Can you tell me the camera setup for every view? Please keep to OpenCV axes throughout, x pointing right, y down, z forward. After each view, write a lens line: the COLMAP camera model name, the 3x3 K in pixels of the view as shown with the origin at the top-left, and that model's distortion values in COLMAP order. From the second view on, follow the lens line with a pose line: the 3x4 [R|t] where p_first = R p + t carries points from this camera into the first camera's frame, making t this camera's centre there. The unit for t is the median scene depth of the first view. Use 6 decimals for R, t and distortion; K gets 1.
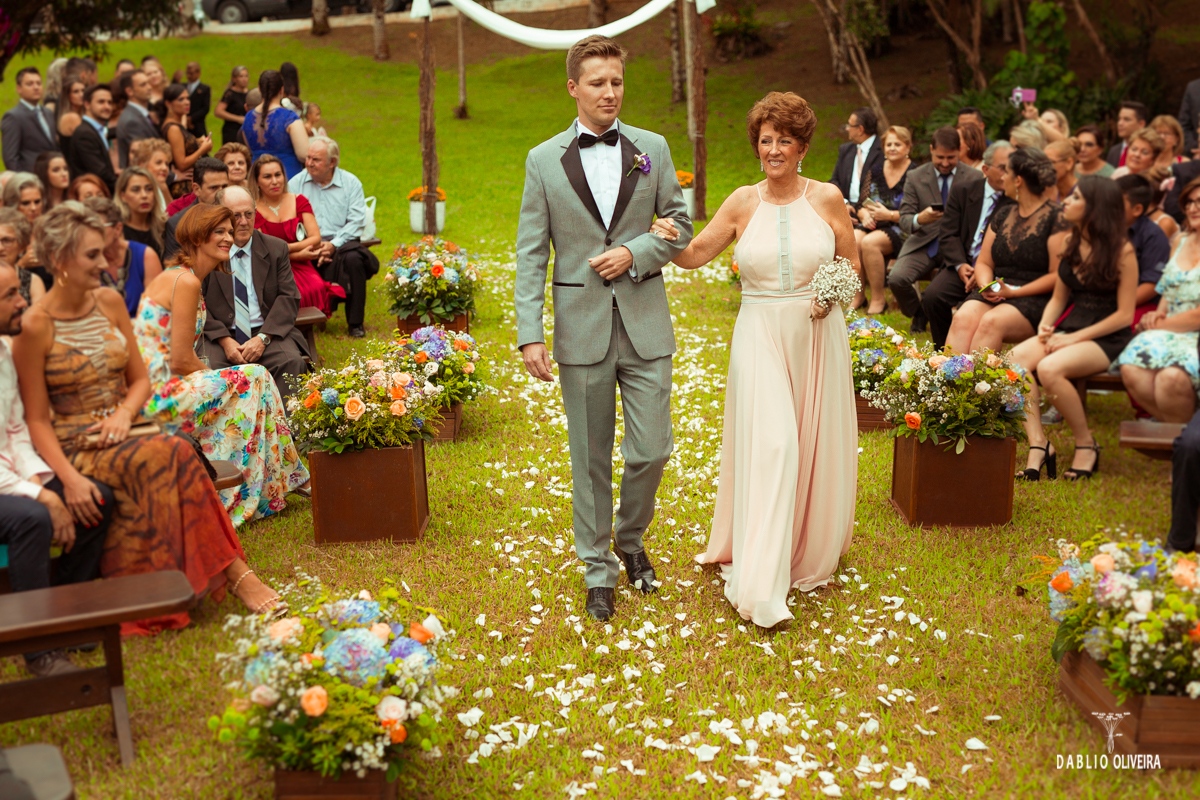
lens RADIAL K [[1720.1, 0, 601.0], [0, 1720.1, 375.8], [0, 0, 1]] dist [0.006172, 0.019113]
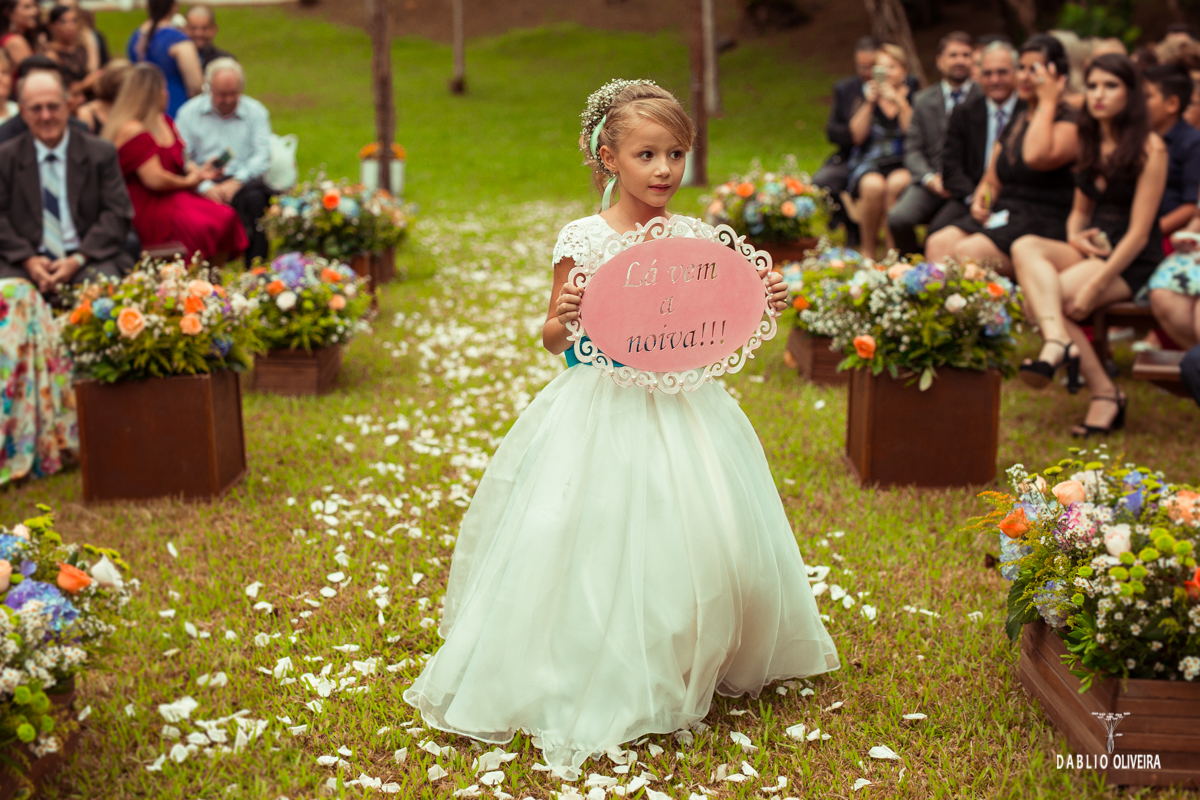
lens RADIAL K [[1910.7, 0, 600.7], [0, 1910.7, 314.5], [0, 0, 1]] dist [0.014457, 0.017889]
pose [[0.999851, 0.007698, -0.015469, 0.105781], [-0.008339, 0.999091, -0.041808, 0.066013], [0.015133, 0.041931, 0.999006, 0.205961]]
